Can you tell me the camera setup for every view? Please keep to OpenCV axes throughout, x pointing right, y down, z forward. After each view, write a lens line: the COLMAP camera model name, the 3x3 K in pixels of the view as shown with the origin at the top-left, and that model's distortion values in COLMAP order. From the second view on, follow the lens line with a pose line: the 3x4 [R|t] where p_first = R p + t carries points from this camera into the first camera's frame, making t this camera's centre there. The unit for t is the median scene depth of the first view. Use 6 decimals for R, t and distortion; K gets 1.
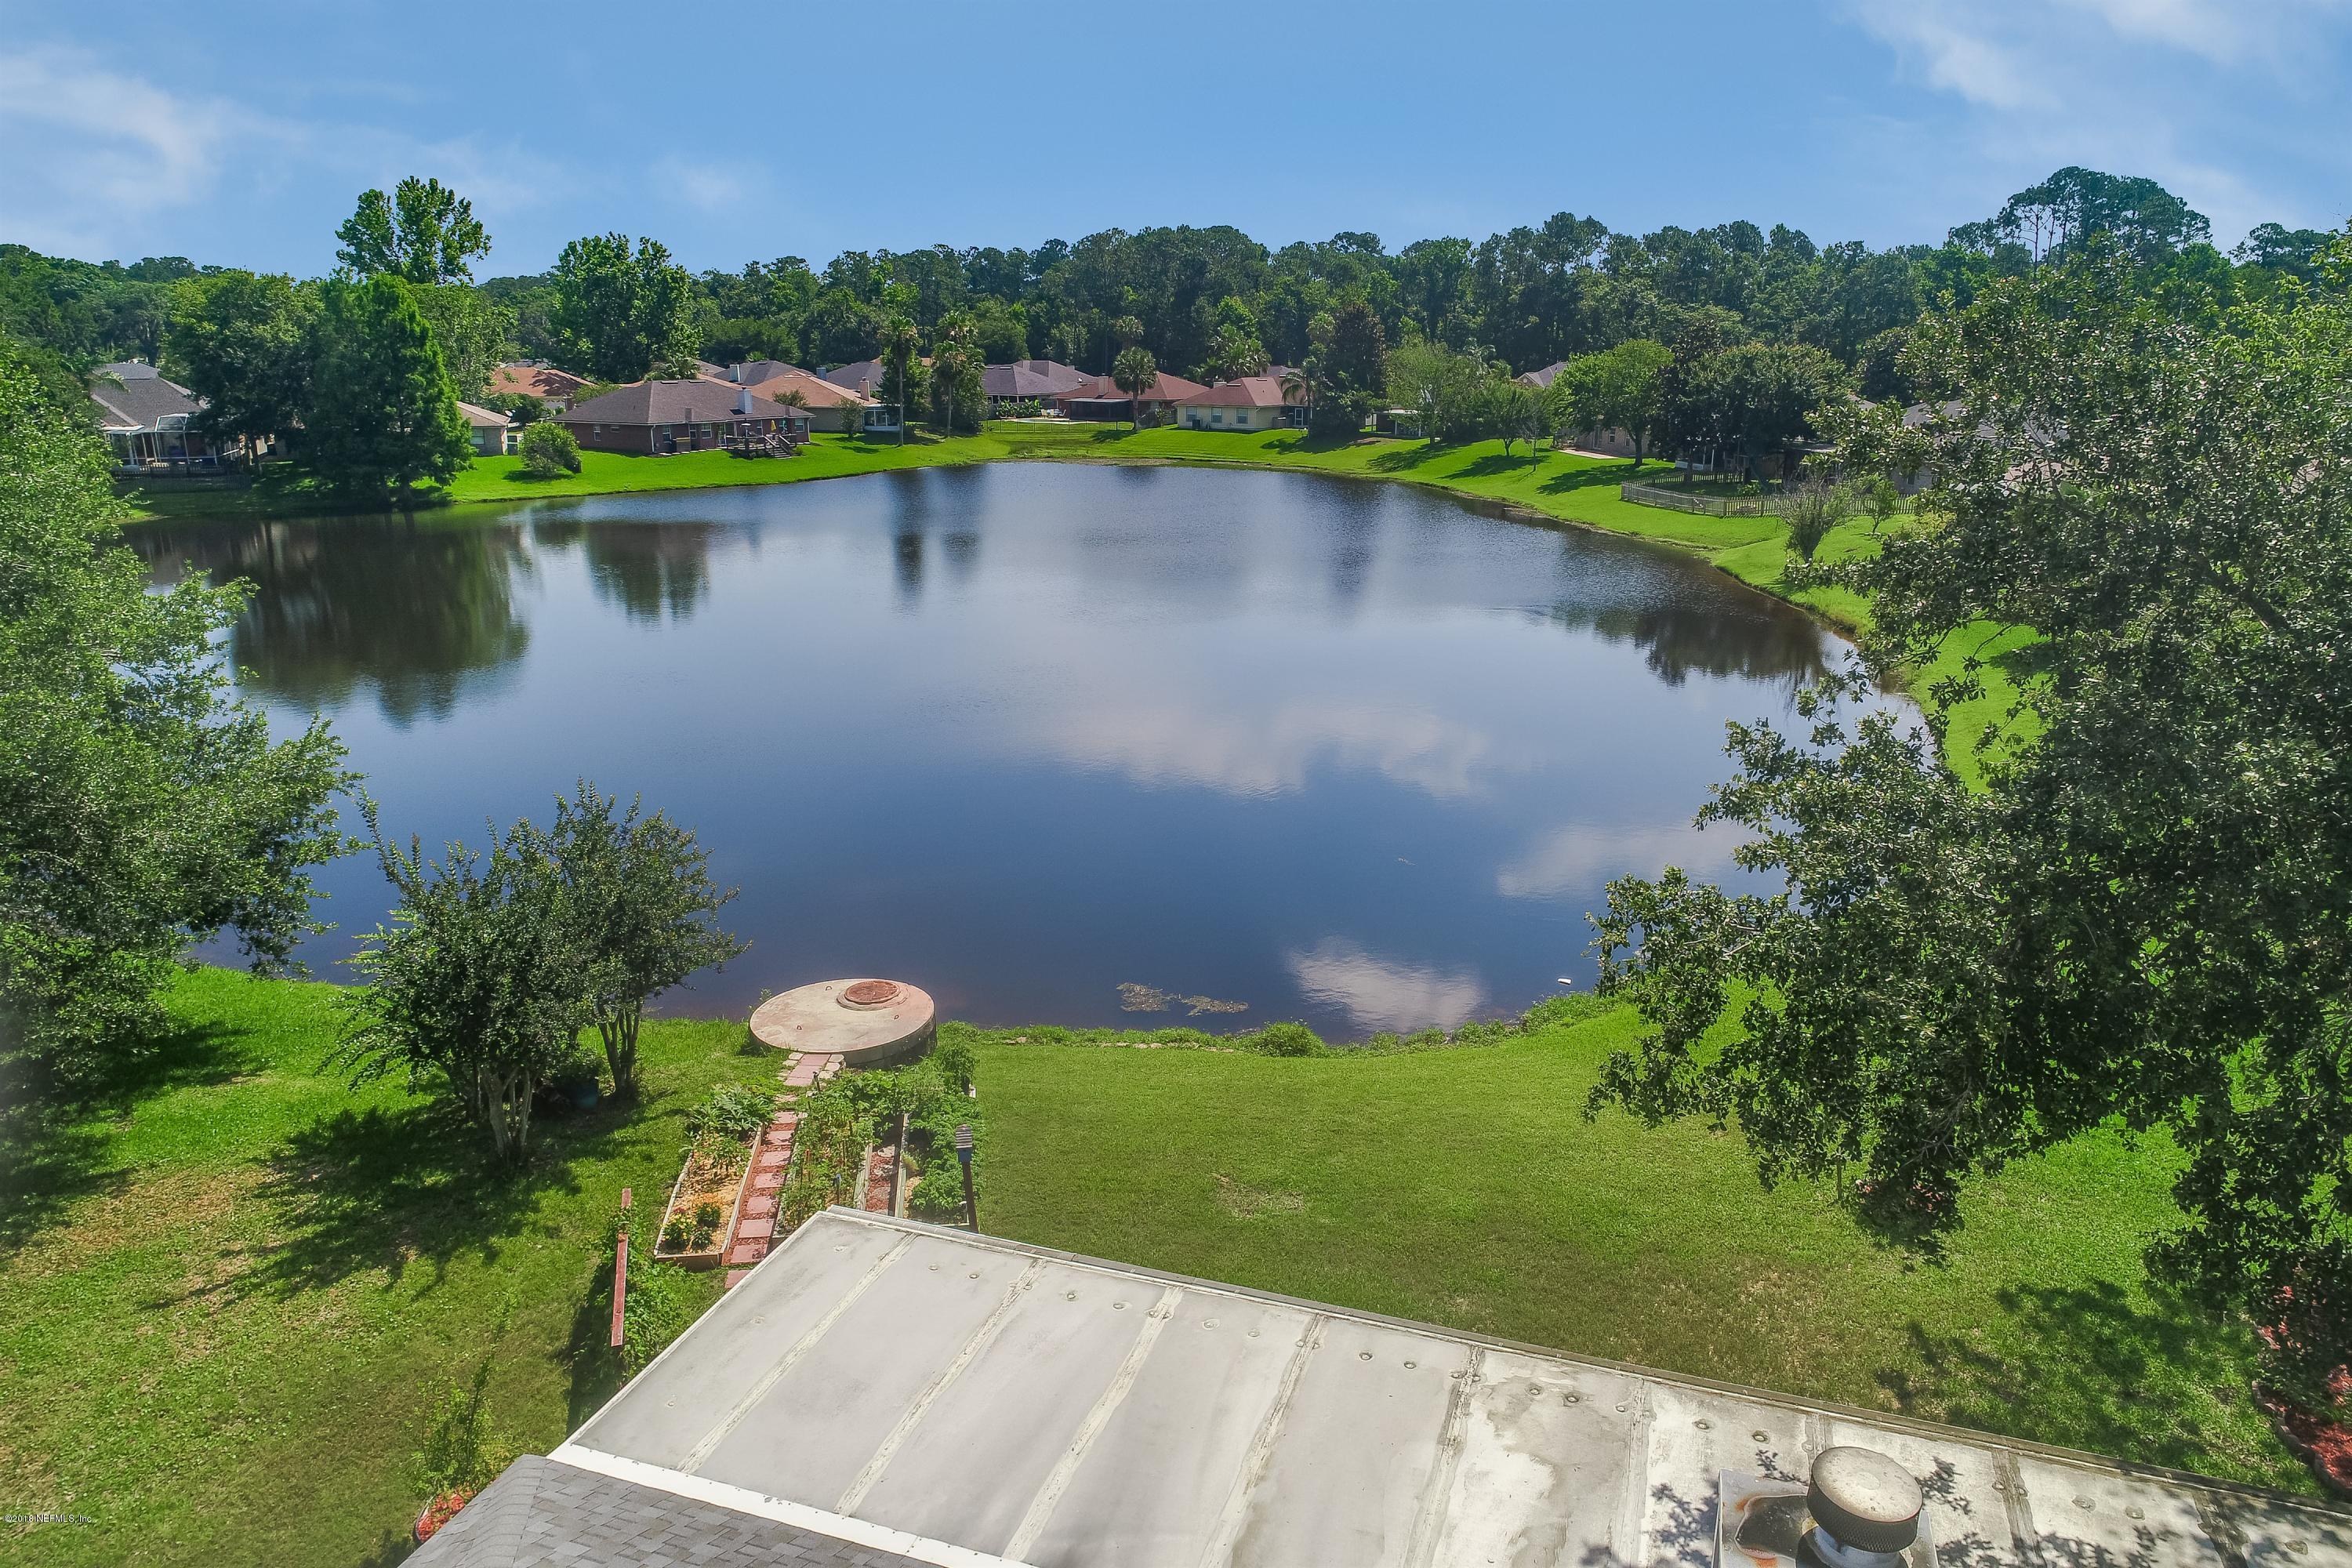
lens RADIAL K [[1579.0, 0, 1185.8], [0, 1579.0, 784.5], [0, 0, 1]] dist [-0.004477, 0.000649]
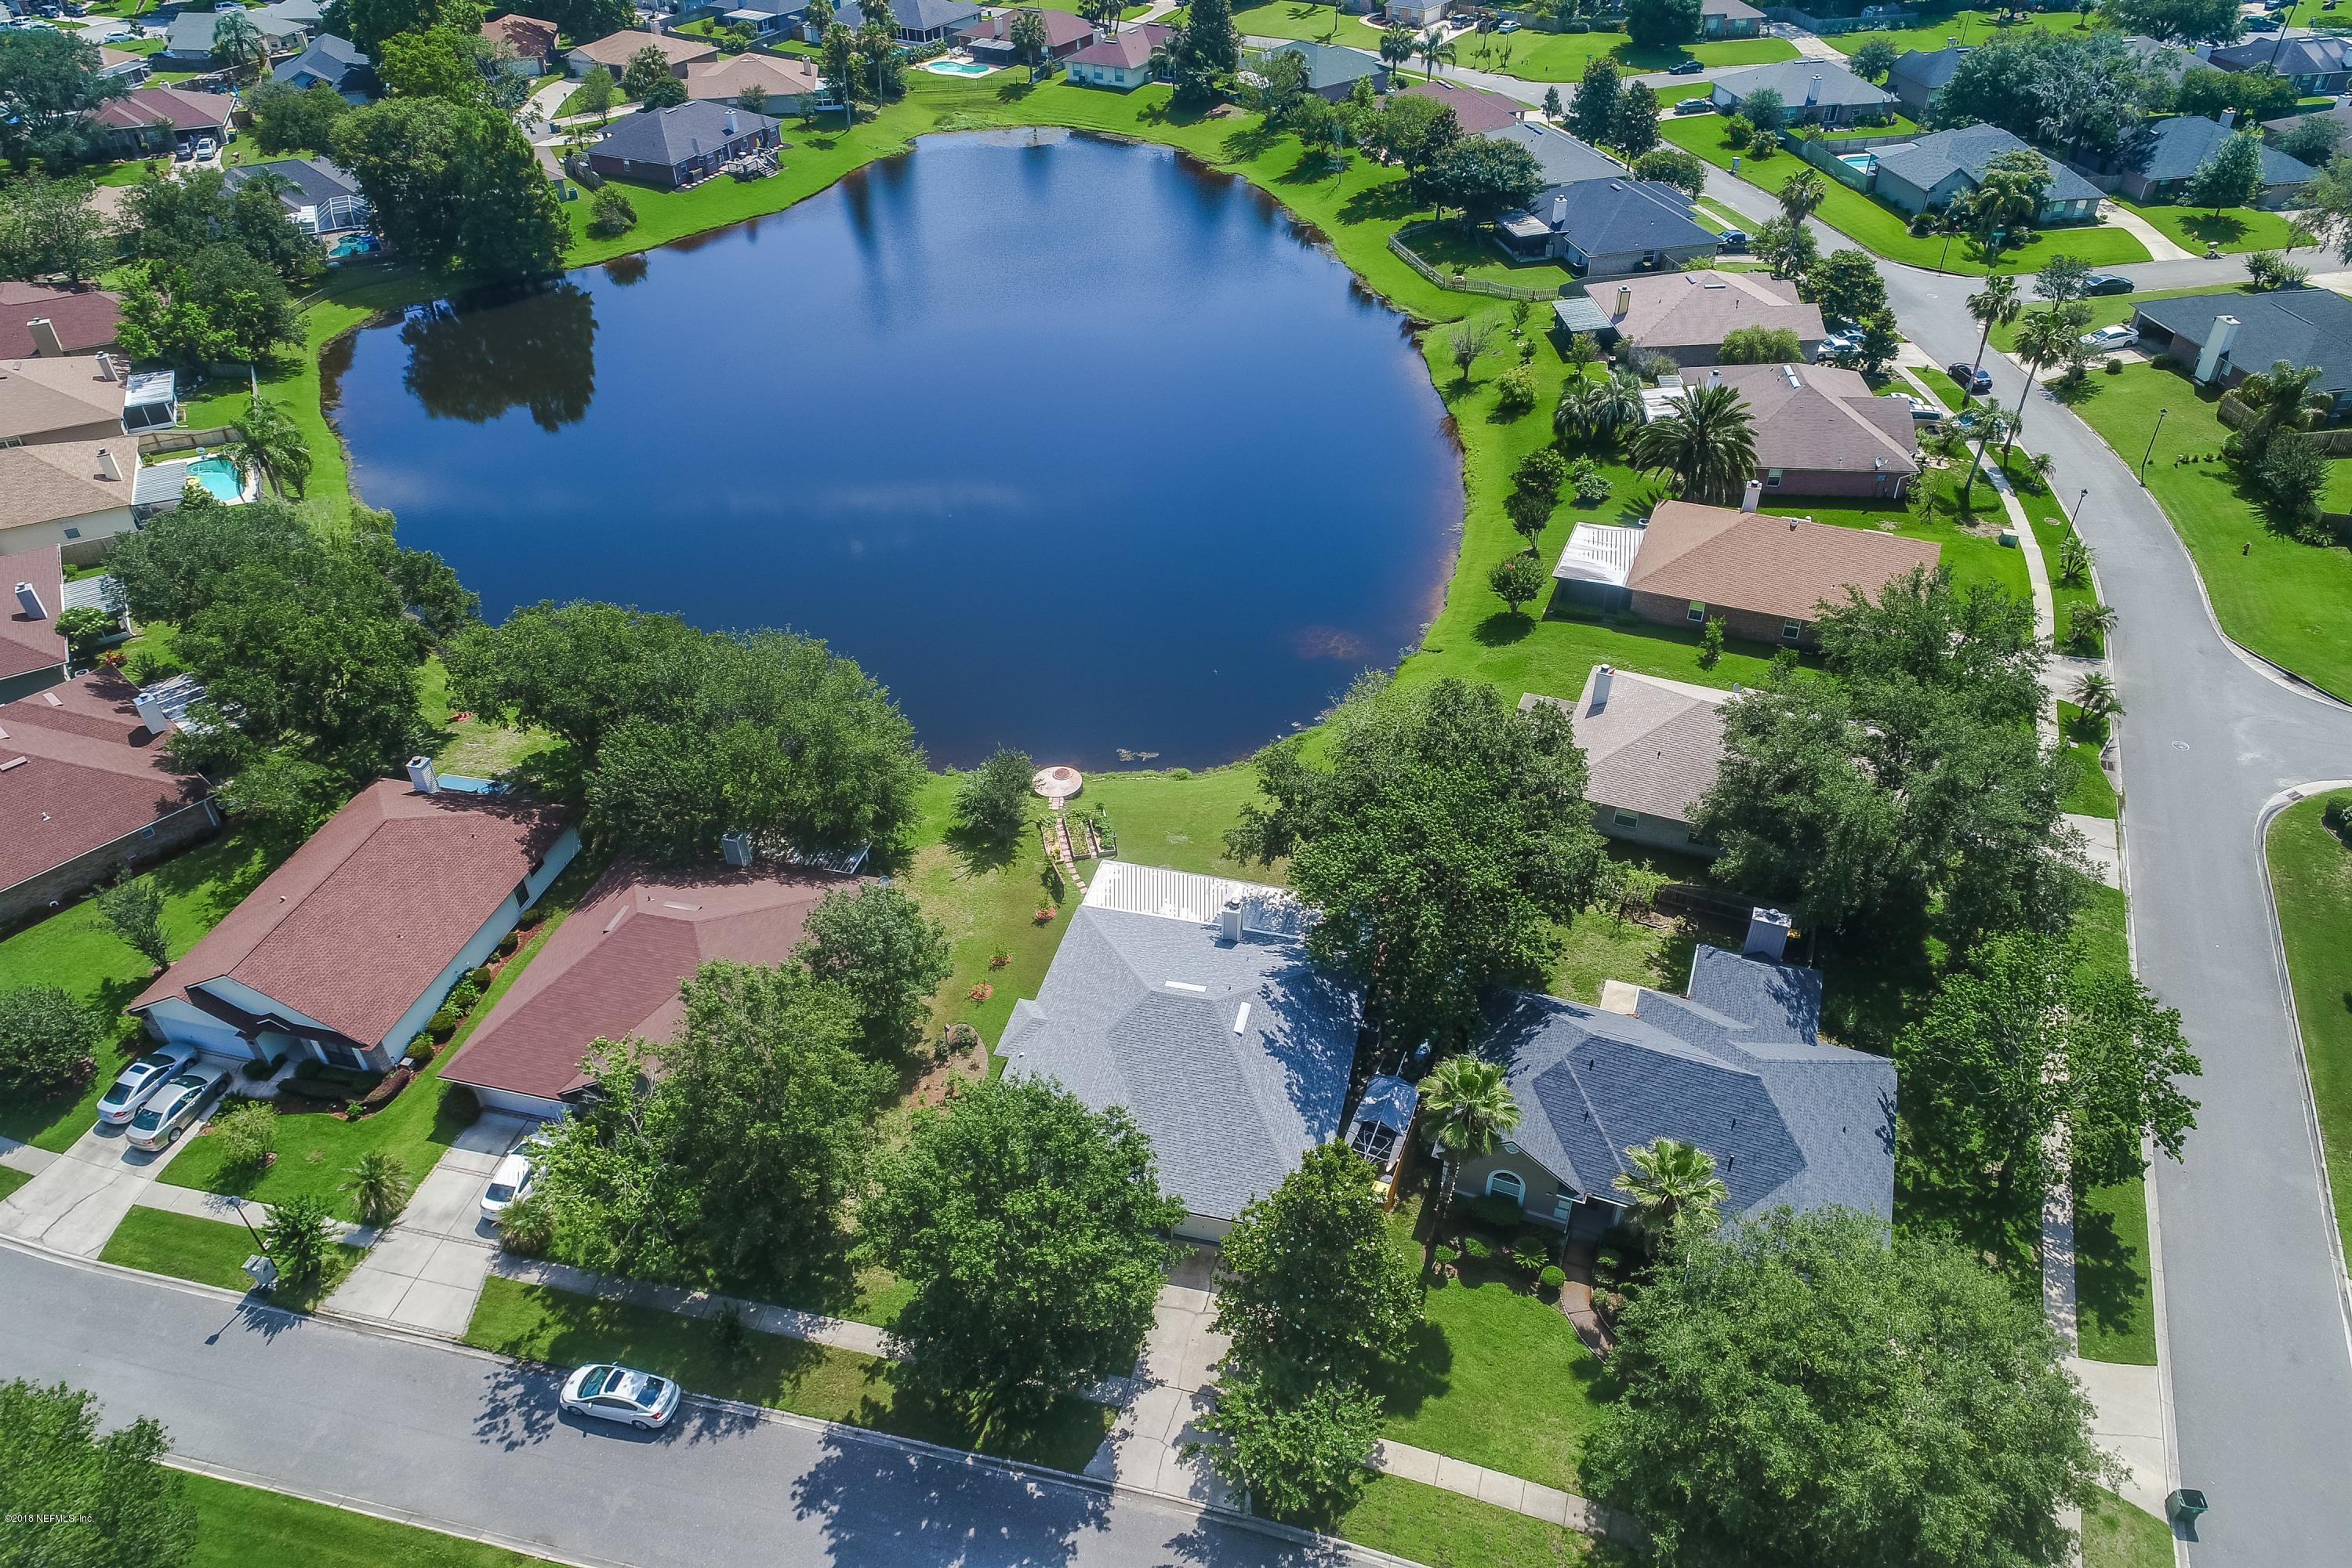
lens RADIAL K [[1579.0, 0, 1185.8], [0, 1579.0, 784.5], [0, 0, 1]] dist [-0.004477, 0.000649]
pose [[0.996122, -0.070112, 0.053156, -0.021234], [0.045779, 0.928944, 0.367378, -0.212070], [-0.075136, -0.363520, 0.928551, -0.433681]]
